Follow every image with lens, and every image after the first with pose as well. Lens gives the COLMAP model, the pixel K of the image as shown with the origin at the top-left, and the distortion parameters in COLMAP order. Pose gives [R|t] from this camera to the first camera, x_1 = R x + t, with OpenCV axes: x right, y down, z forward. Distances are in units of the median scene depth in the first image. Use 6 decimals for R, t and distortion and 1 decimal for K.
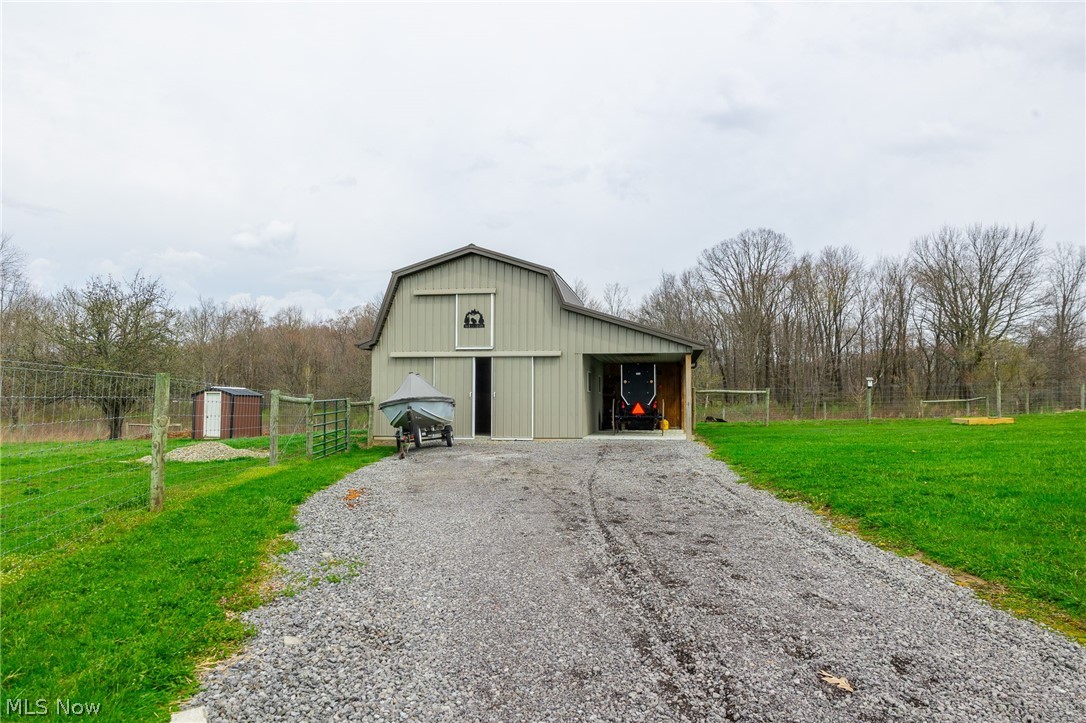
lens RADIAL K [[726.0, 0, 543.0], [0, 726.0, 361.5], [0, 0, 1]] dist [0.001892, 0.056593]
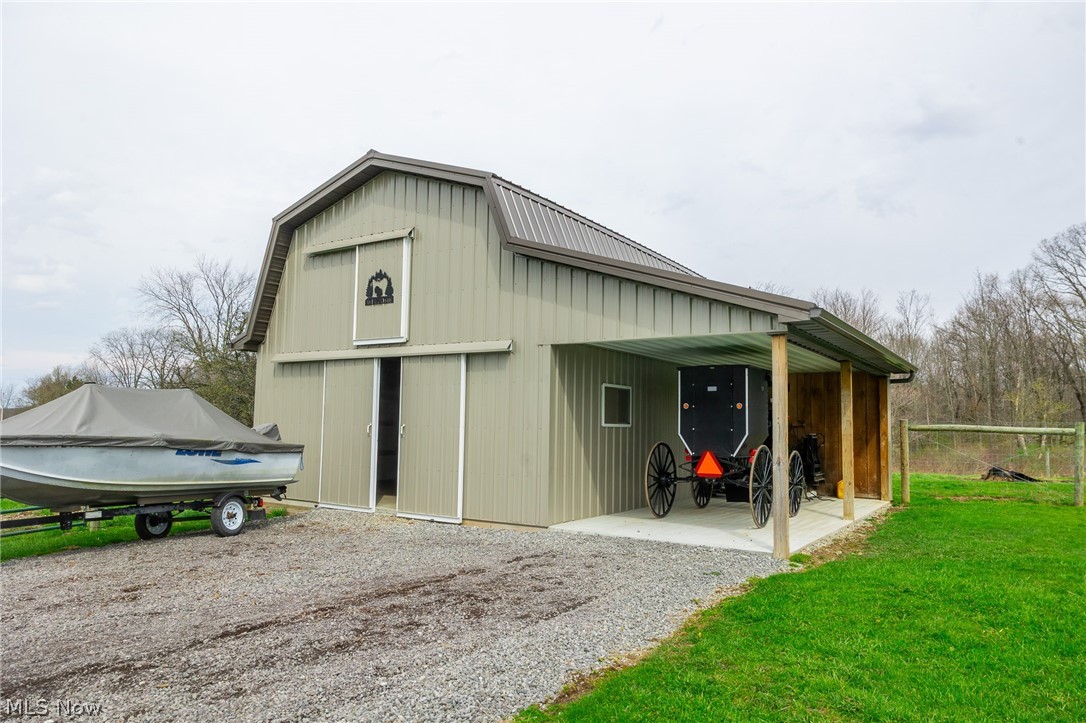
lens RADIAL K [[716.6, 0, 543.0], [0, 716.6, 361.5], [0, 0, 1]] dist [0.002034, 0.000333]
pose [[0.915774, -0.021657, -0.401109, 0.229539], [0.005250, 0.999106, -0.041959, 0.019118], [0.401659, 0.036320, 0.915069, 0.562695]]
